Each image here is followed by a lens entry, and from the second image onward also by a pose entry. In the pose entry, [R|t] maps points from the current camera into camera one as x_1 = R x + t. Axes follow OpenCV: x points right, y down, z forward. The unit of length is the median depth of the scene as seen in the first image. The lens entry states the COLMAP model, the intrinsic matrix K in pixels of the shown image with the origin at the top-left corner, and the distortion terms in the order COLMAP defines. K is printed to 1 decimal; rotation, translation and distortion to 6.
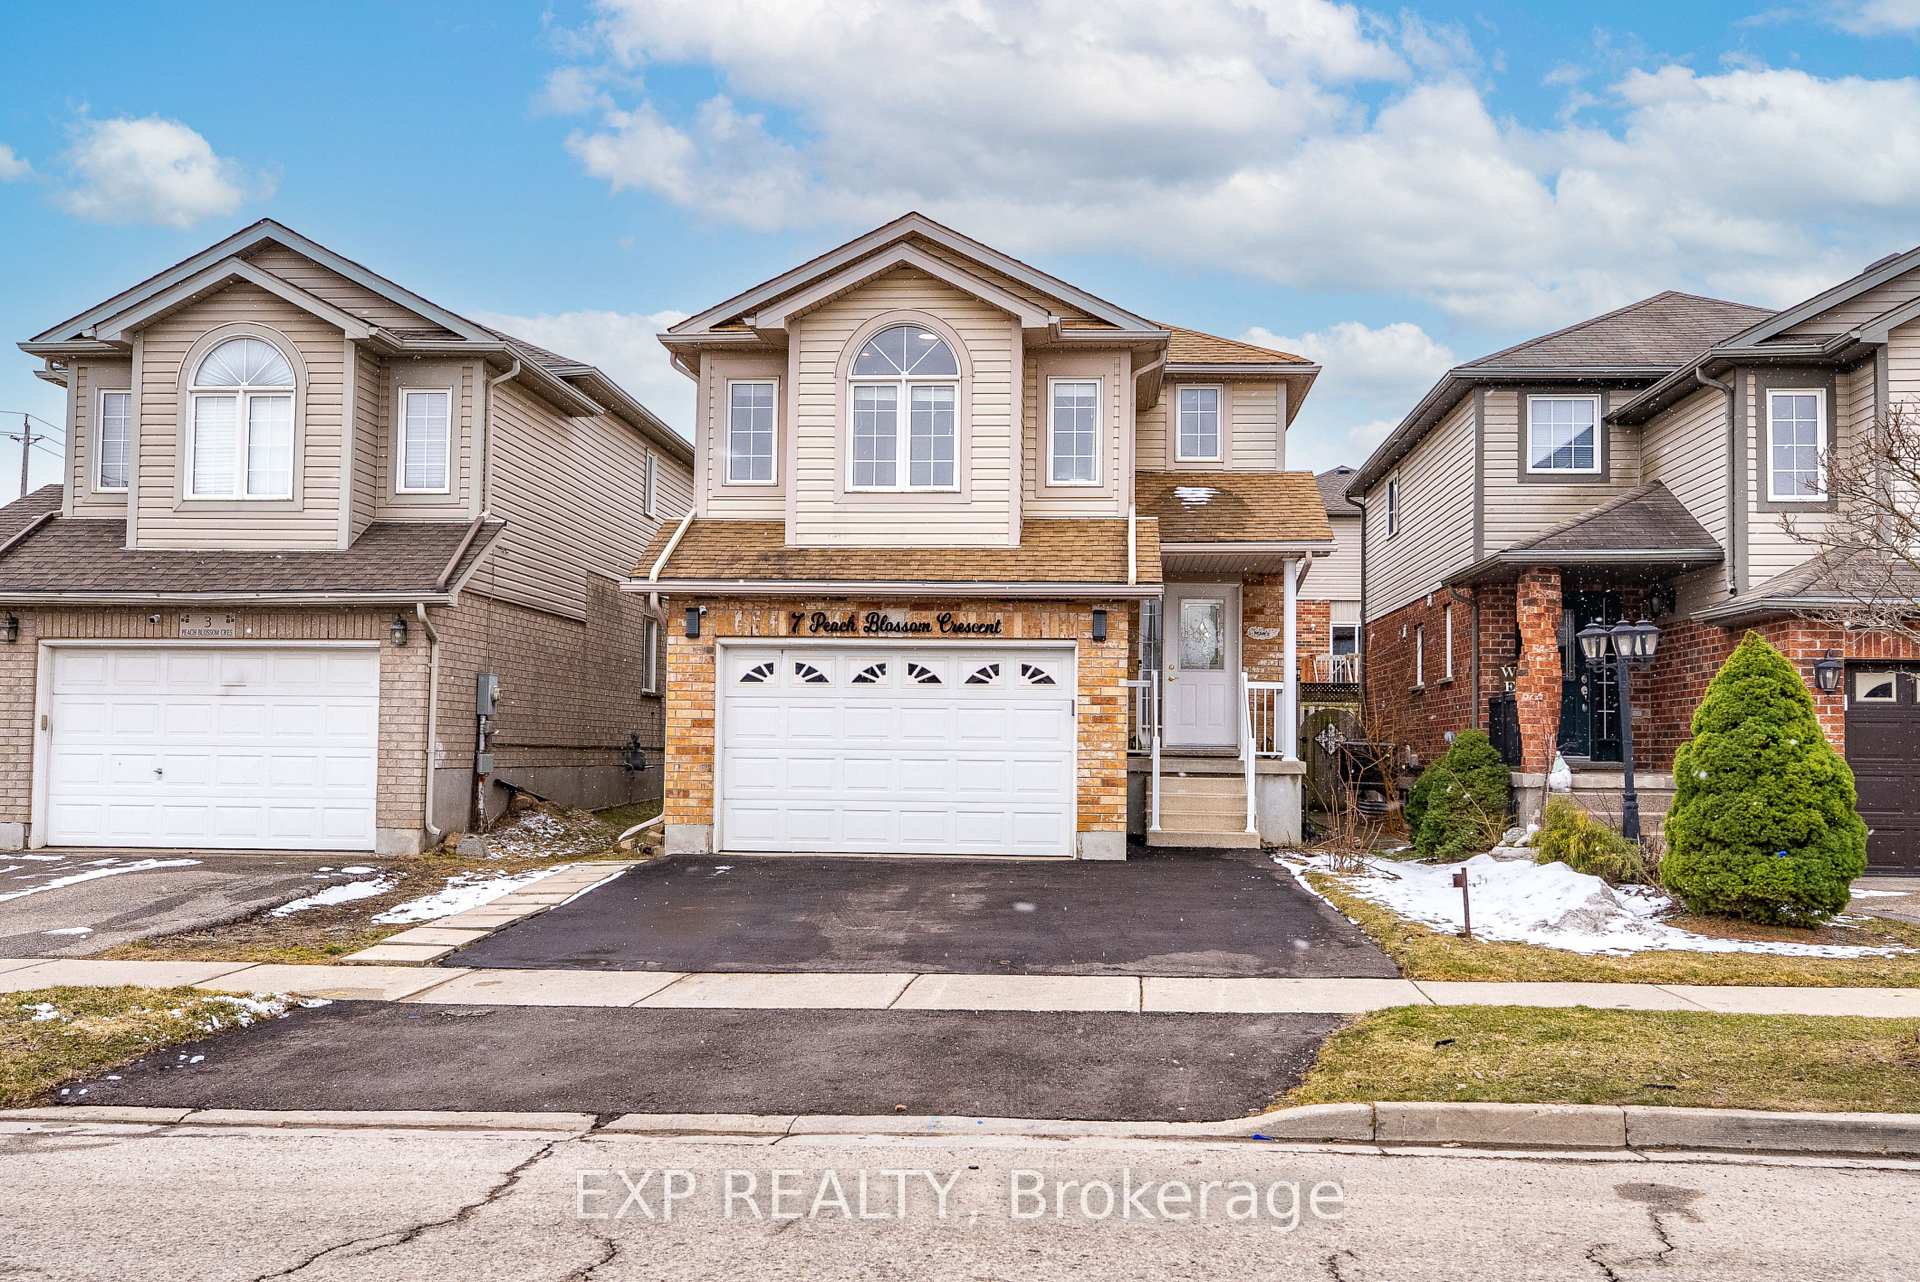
lens RADIAL K [[1895.8, 0, 964.5], [0, 1895.8, 641.7], [0, 0, 1]] dist [-0.001360, 0.000000]
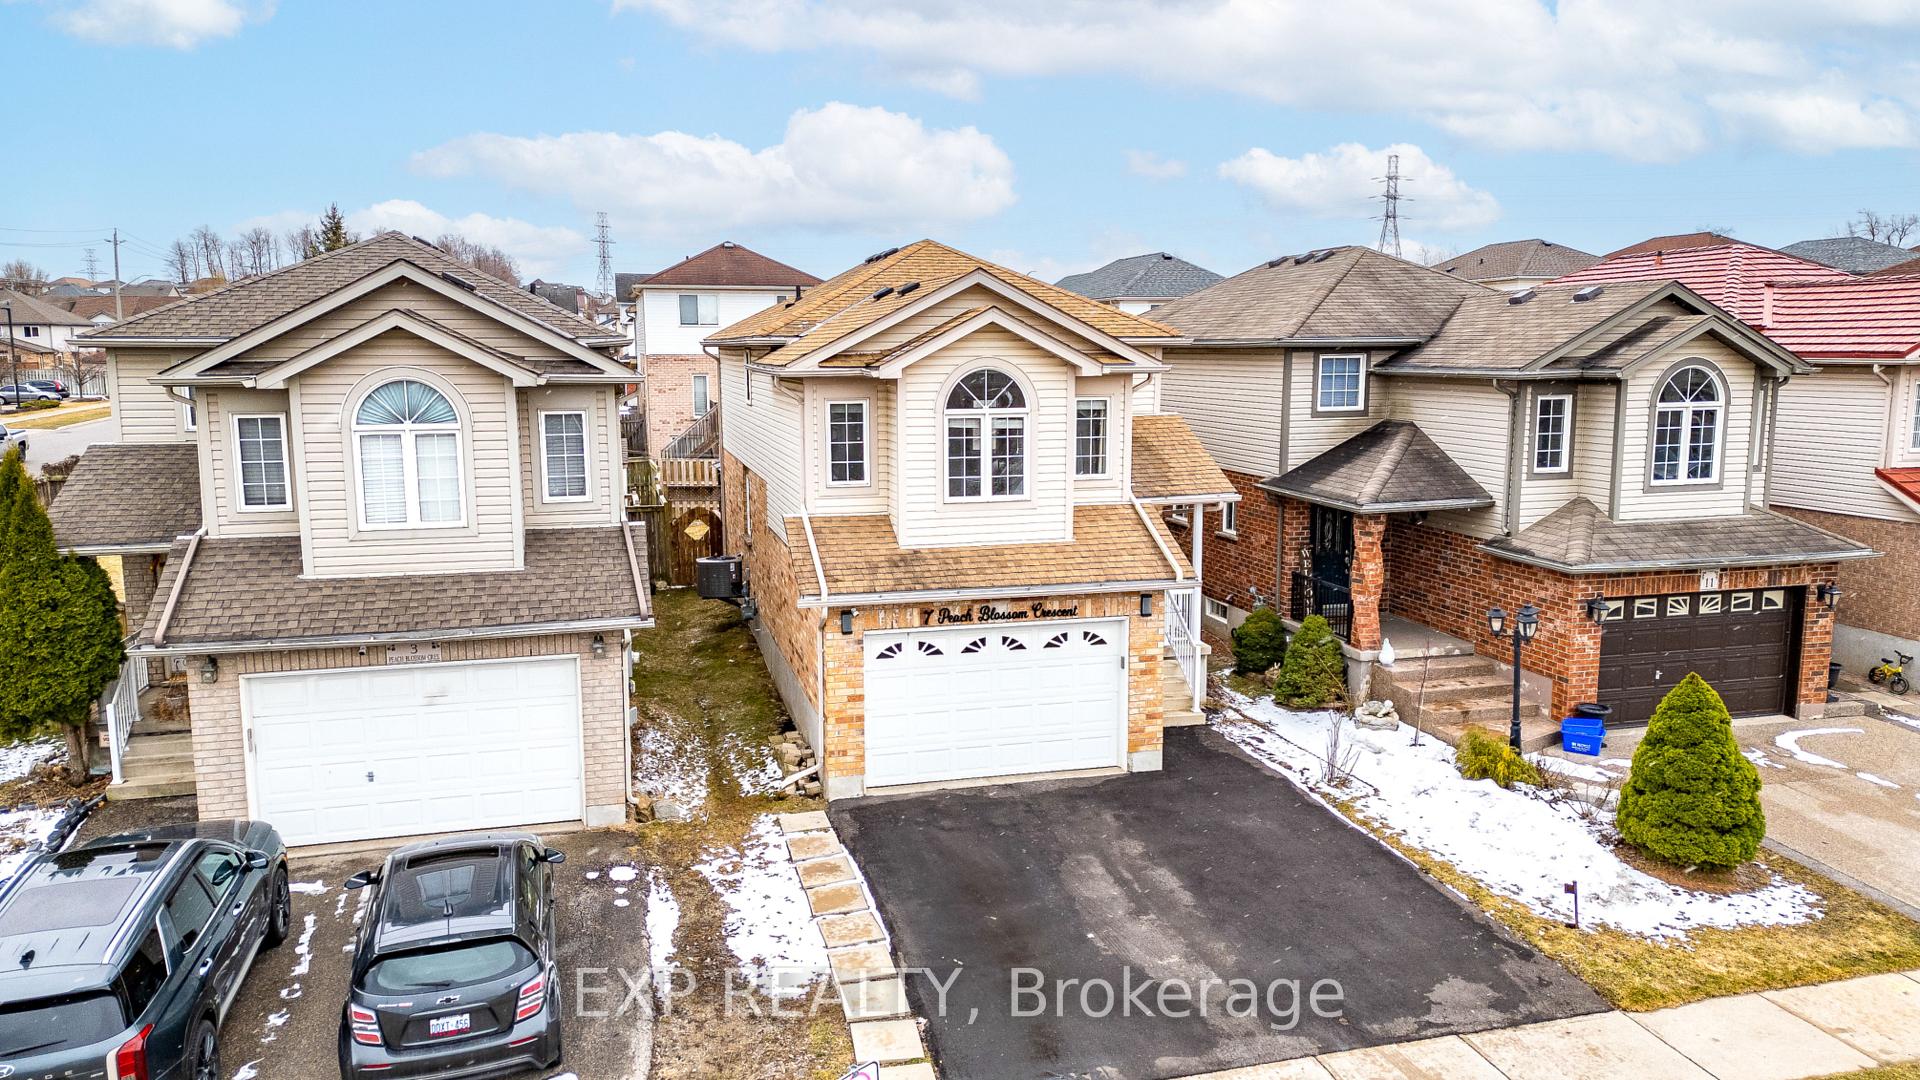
lens RADIAL K [[1342.1, 0, 957.6], [0, 1342.1, 530.2], [0, 0, 1]] dist [0.077426, -0.065538]
pose [[0.946259, -0.060211, 0.317757, -0.343698], [-0.003547, 0.980526, 0.196360, -0.238954], [-0.323392, -0.186934, 0.927617, 0.155949]]
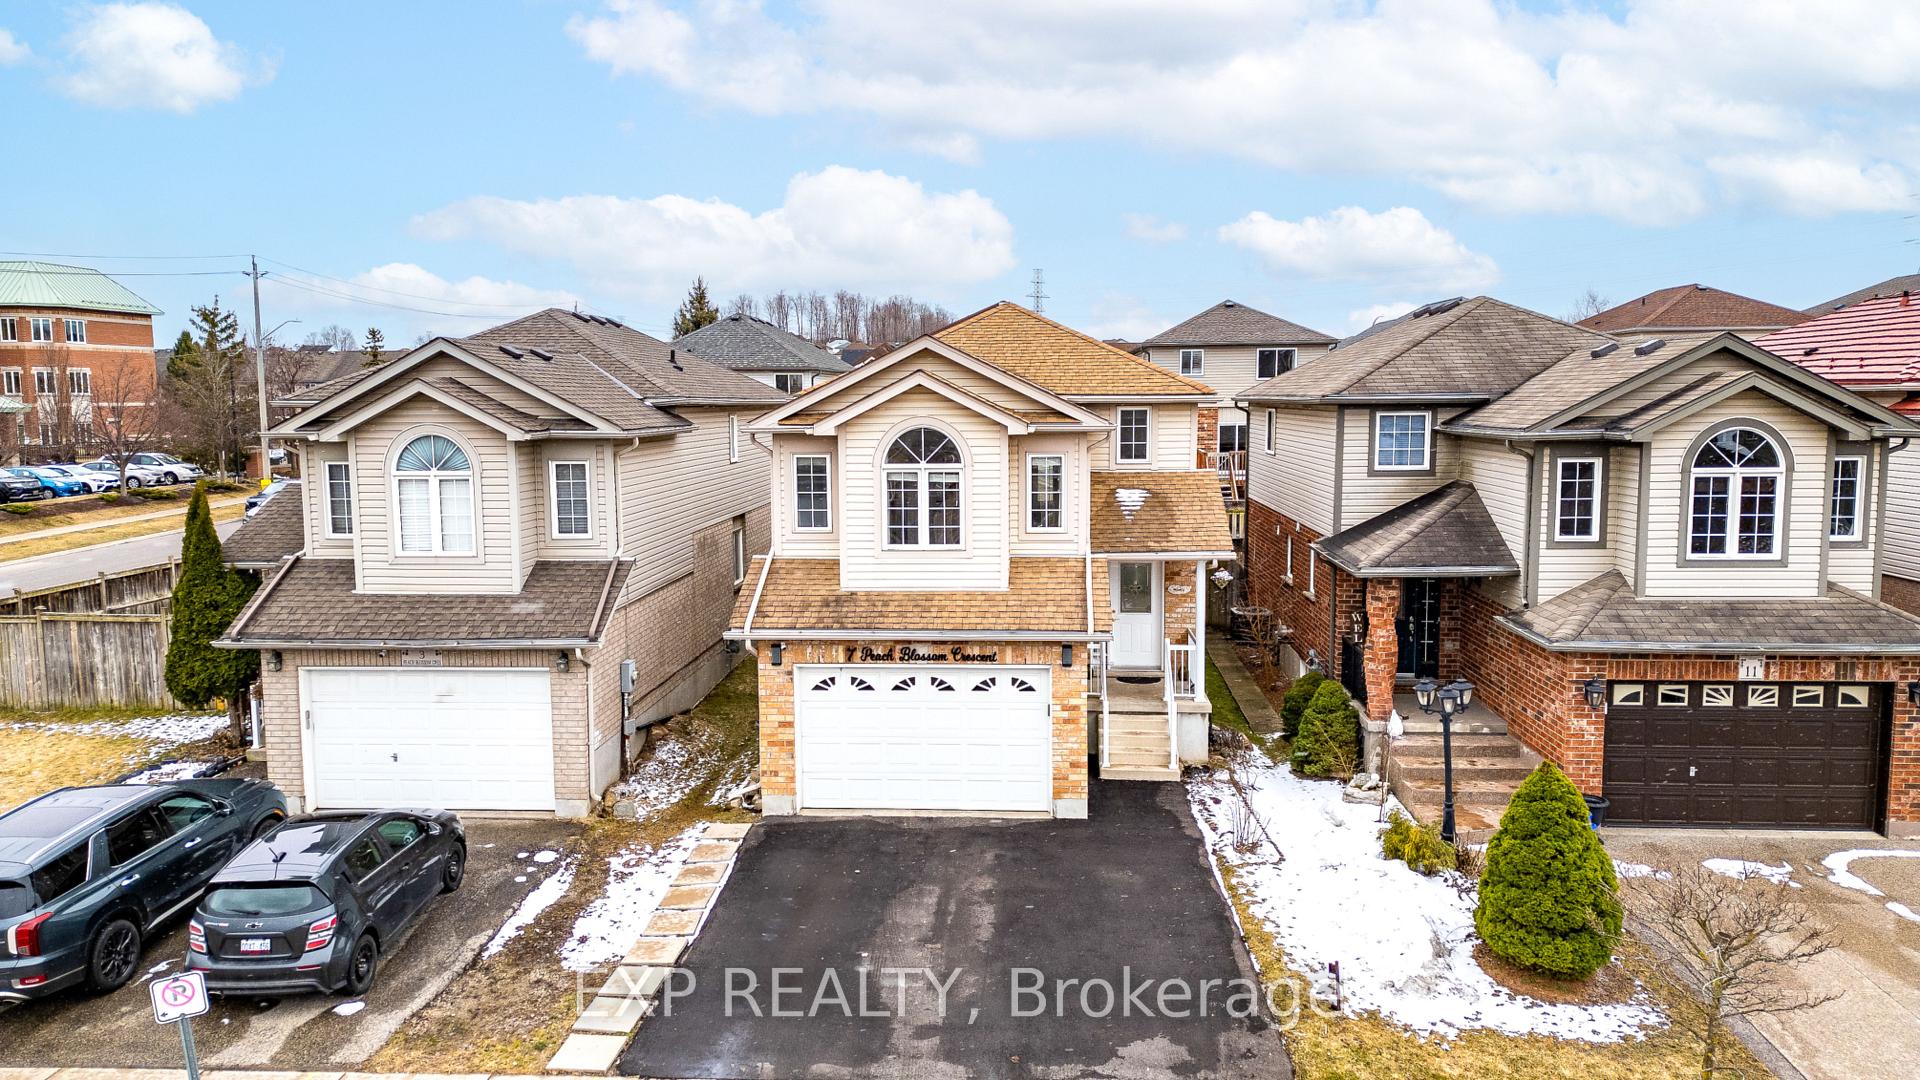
lens RADIAL K [[1342.1, 0, 956.7], [0, 1342.1, 529.2], [0, 0, 1]] dist [0.077426, -0.065538]
pose [[0.999797, -0.019643, 0.004503, -0.012620], [0.018681, 0.987169, 0.158580, -0.248850], [-0.007560, -0.158463, 0.987336, 0.035288]]
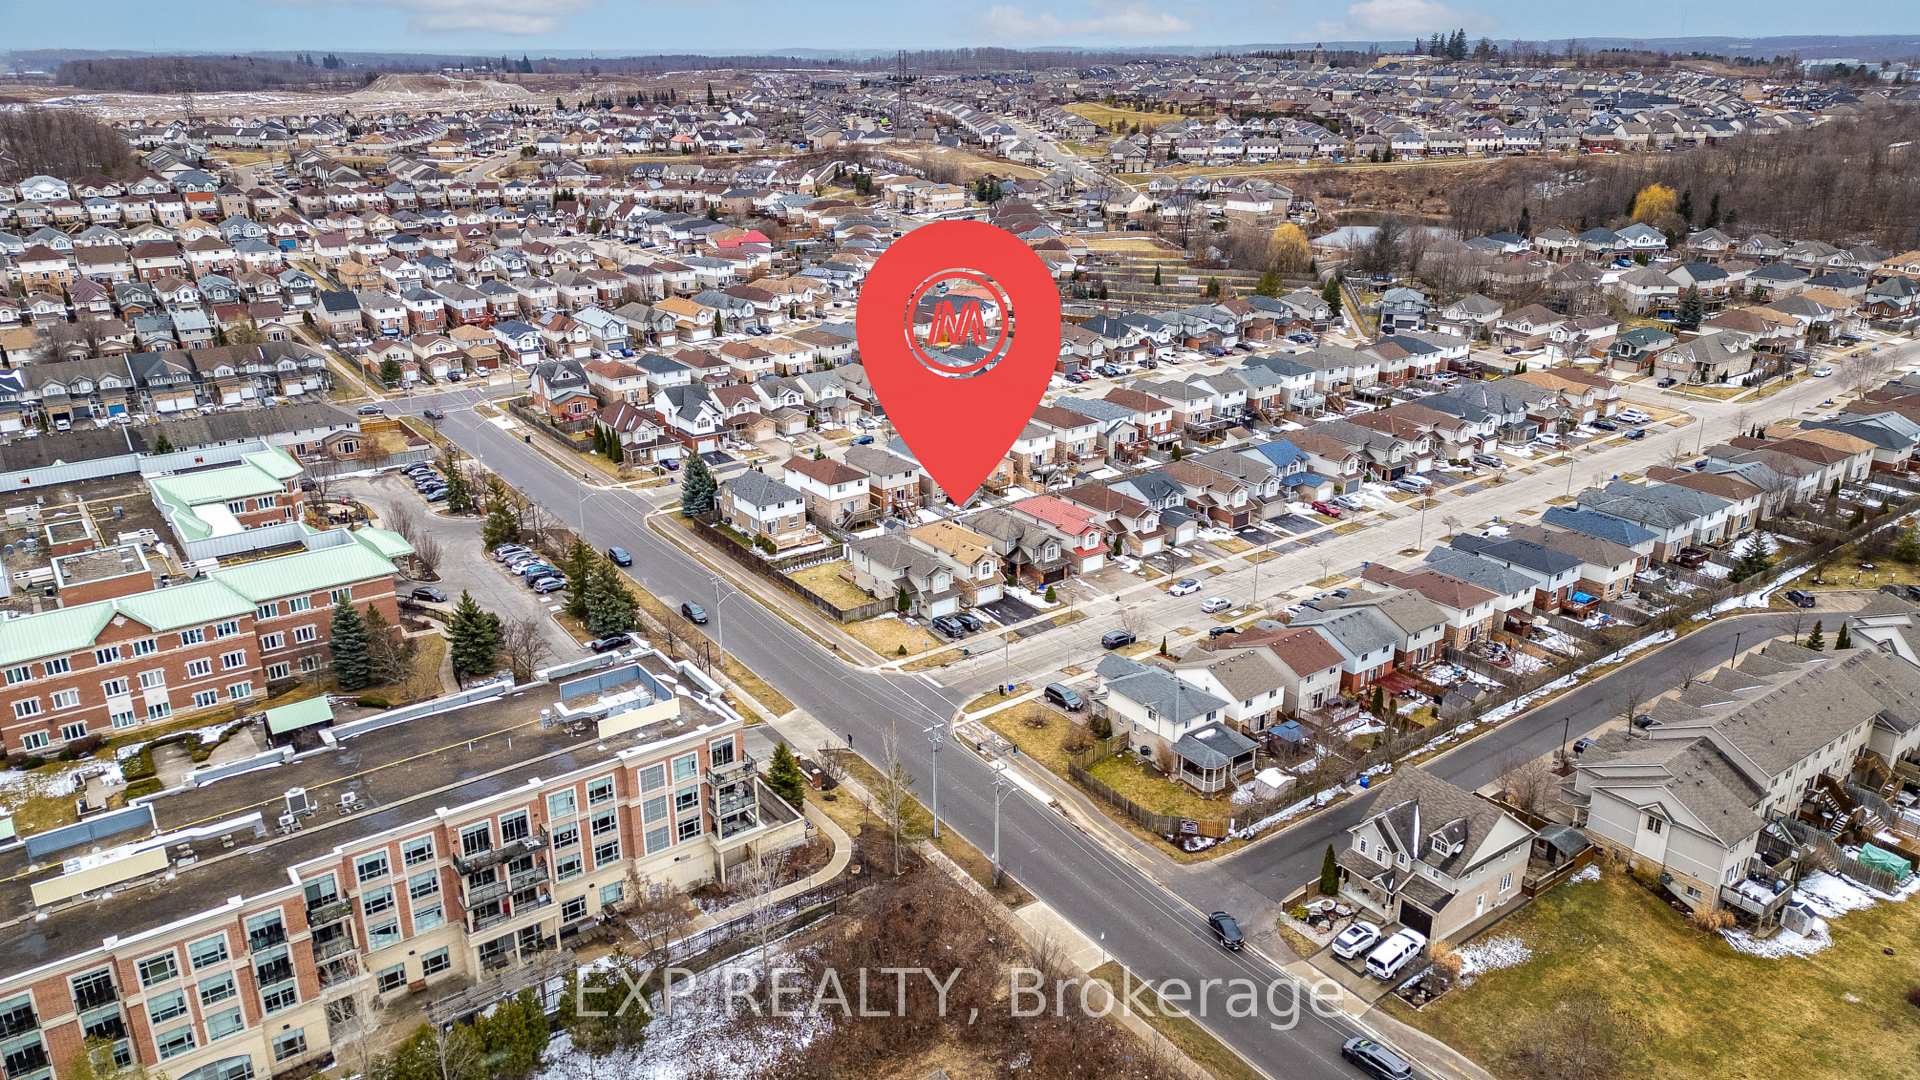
lens RADIAL K [[1342.1, 0, 961.8], [0, 1342.1, 540.3], [0, 0, 1]] dist [0.077426, -0.065538]
pose [[0.763822, -0.237132, 0.600287, -5.471625], [-0.031590, 0.915212, 0.401733, -3.872215], [-0.644653, -0.325816, 0.691568, -5.001545]]
